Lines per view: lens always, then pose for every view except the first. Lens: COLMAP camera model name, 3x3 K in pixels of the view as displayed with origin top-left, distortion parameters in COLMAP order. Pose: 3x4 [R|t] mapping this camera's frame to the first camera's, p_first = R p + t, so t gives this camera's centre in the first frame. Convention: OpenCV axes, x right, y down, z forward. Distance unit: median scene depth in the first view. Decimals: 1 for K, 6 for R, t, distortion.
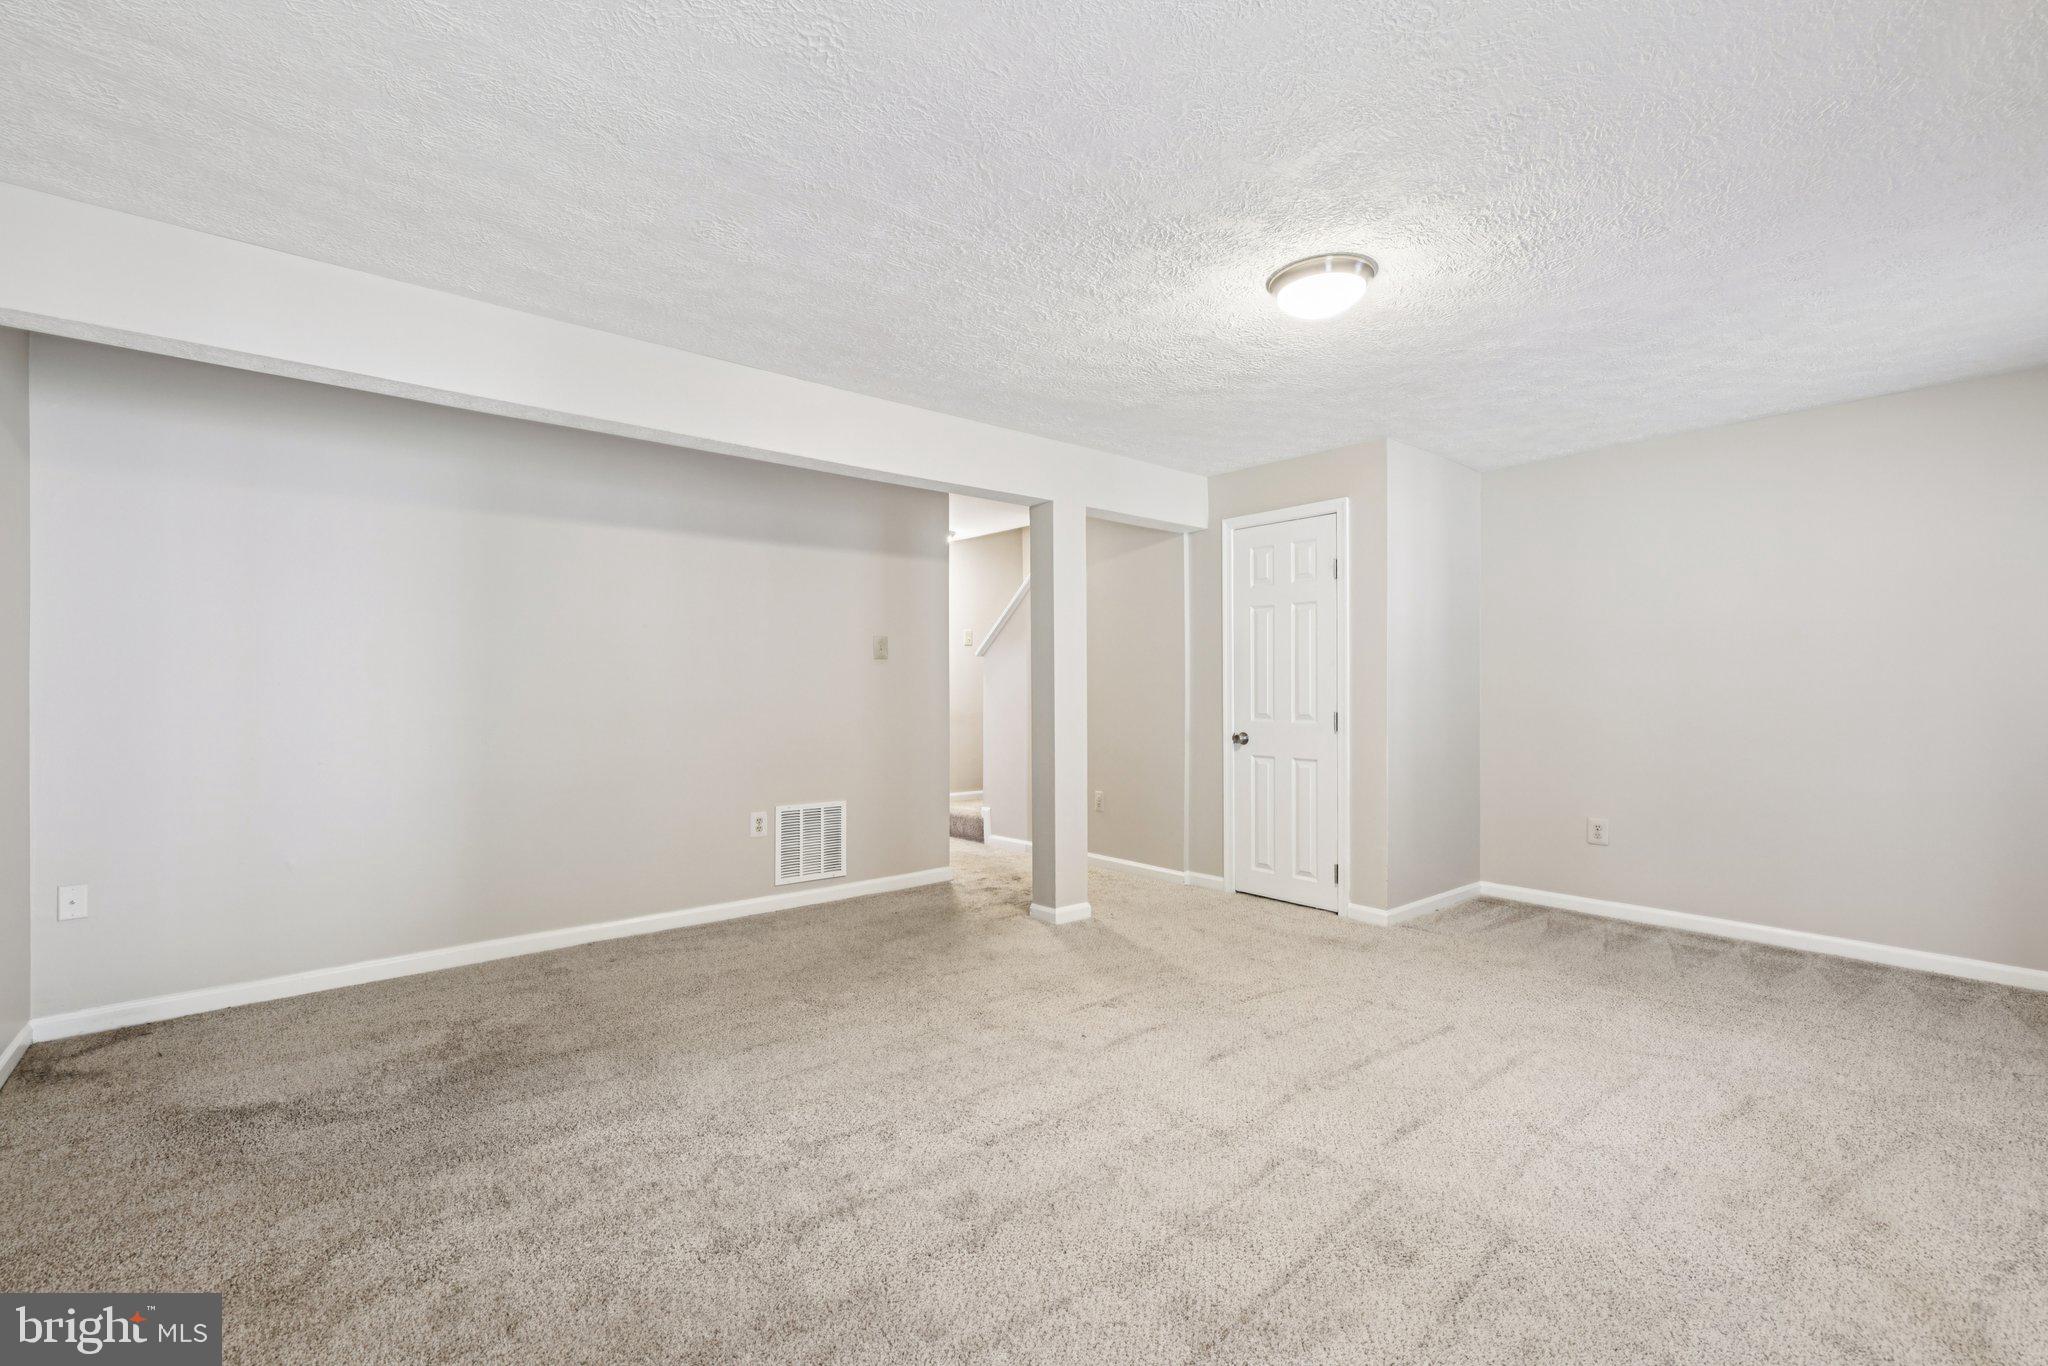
lens RADIAL K [[875.6, 0, 1018.2], [0, 875.6, 691.8], [0, 0, 1]] dist [-0.000401, -0.000048]
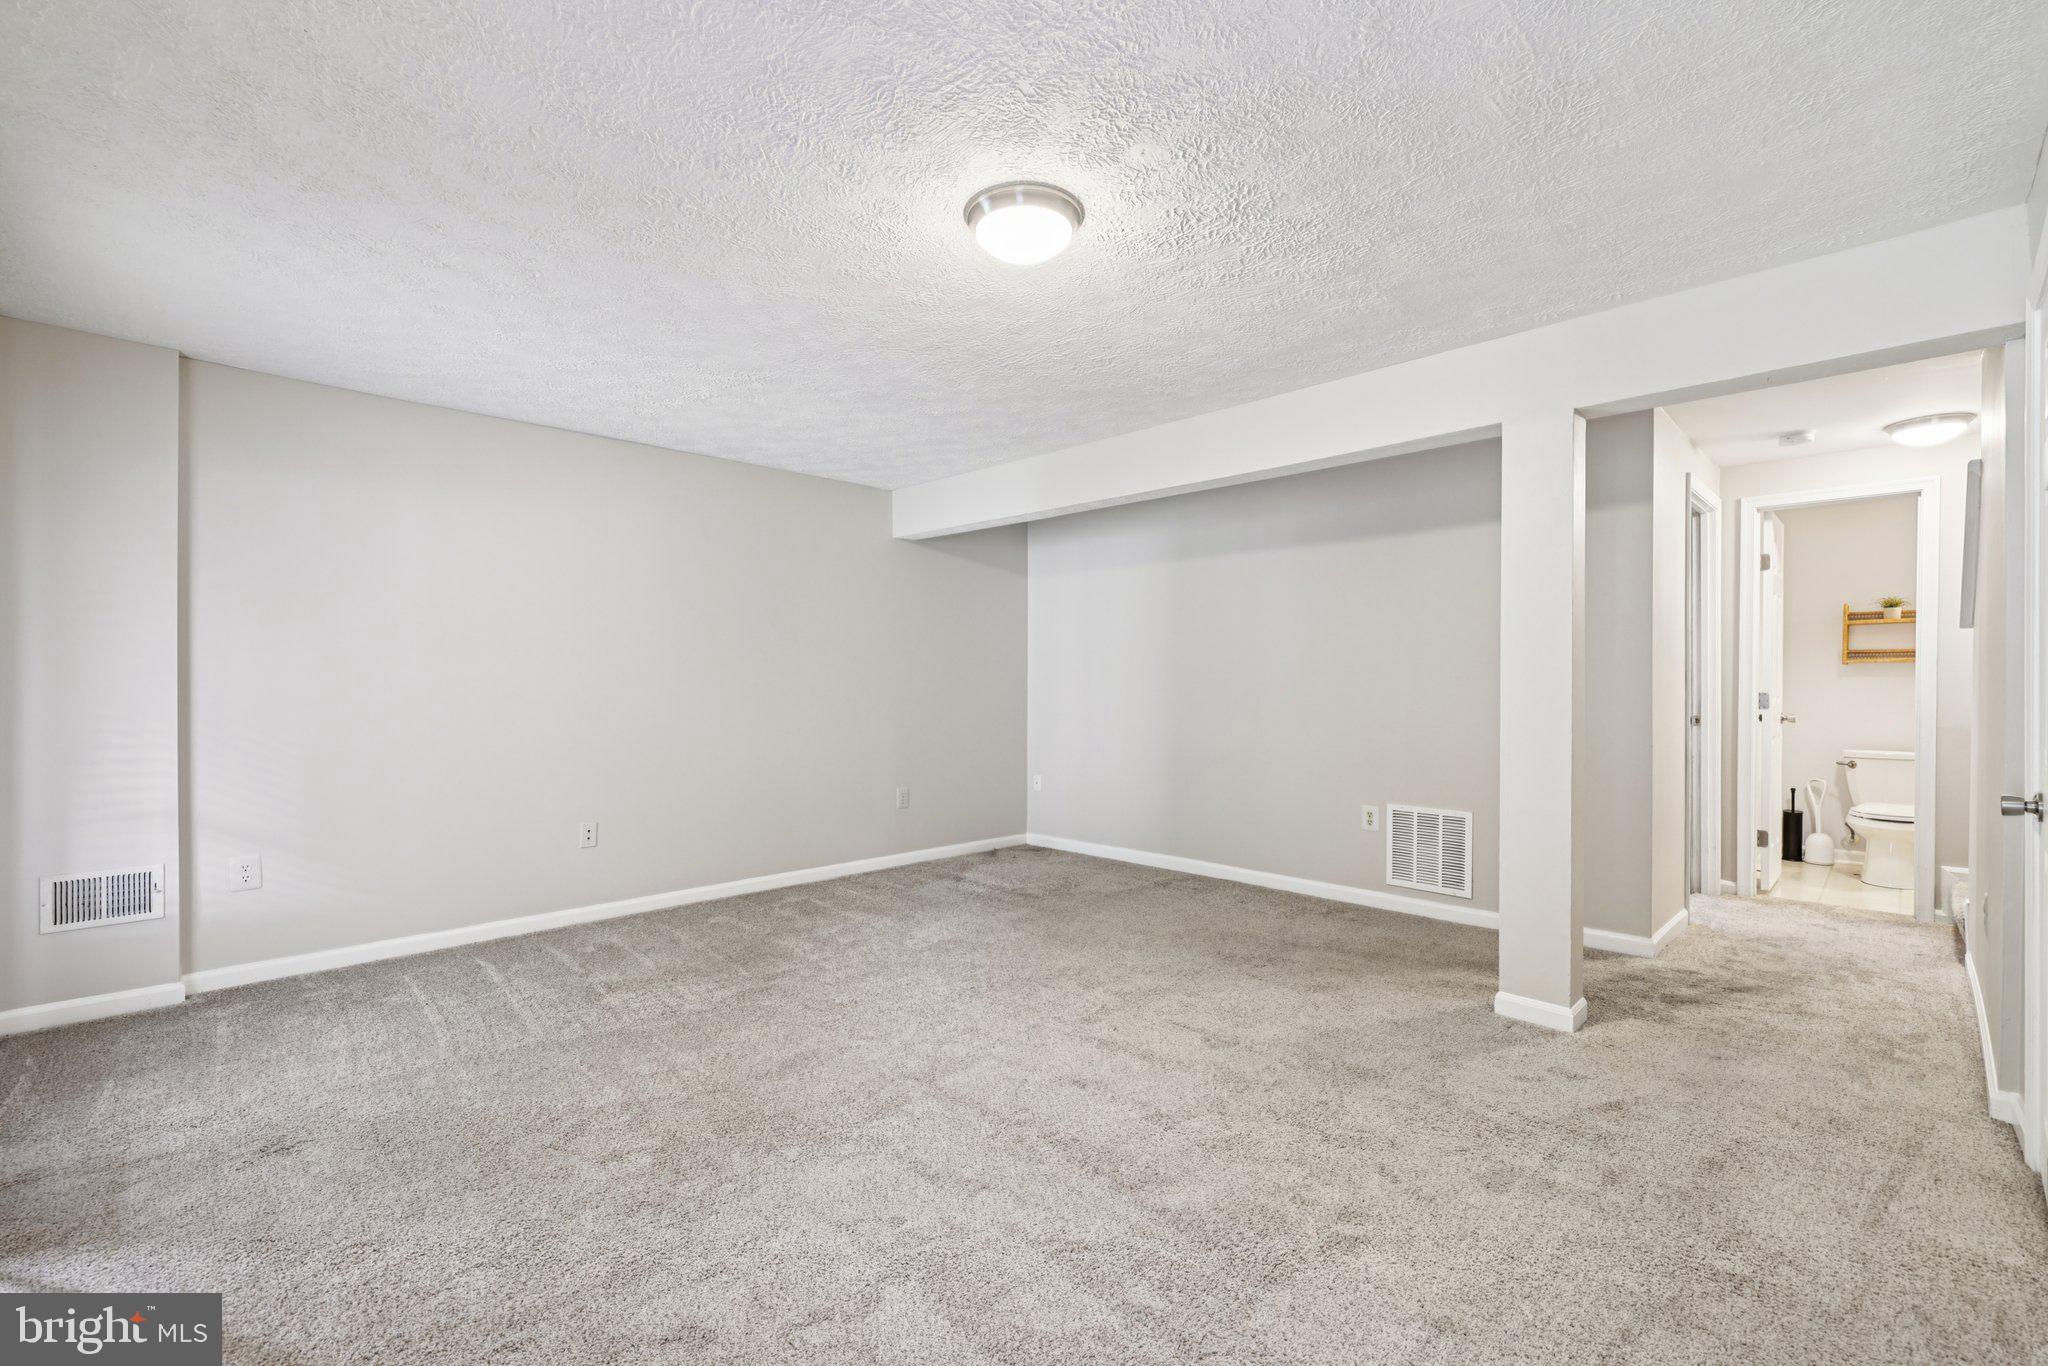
lens RADIAL K [[875.6, 0, 1018.2], [0, 875.6, 691.8], [0, 0, 1]] dist [-0.000401, -0.000048]
pose [[0.090630, 0.014142, -0.995784, 0.671464], [-0.006417, 0.999887, 0.013616, -0.005909], [0.995864, 0.005156, 0.090710, 0.500089]]
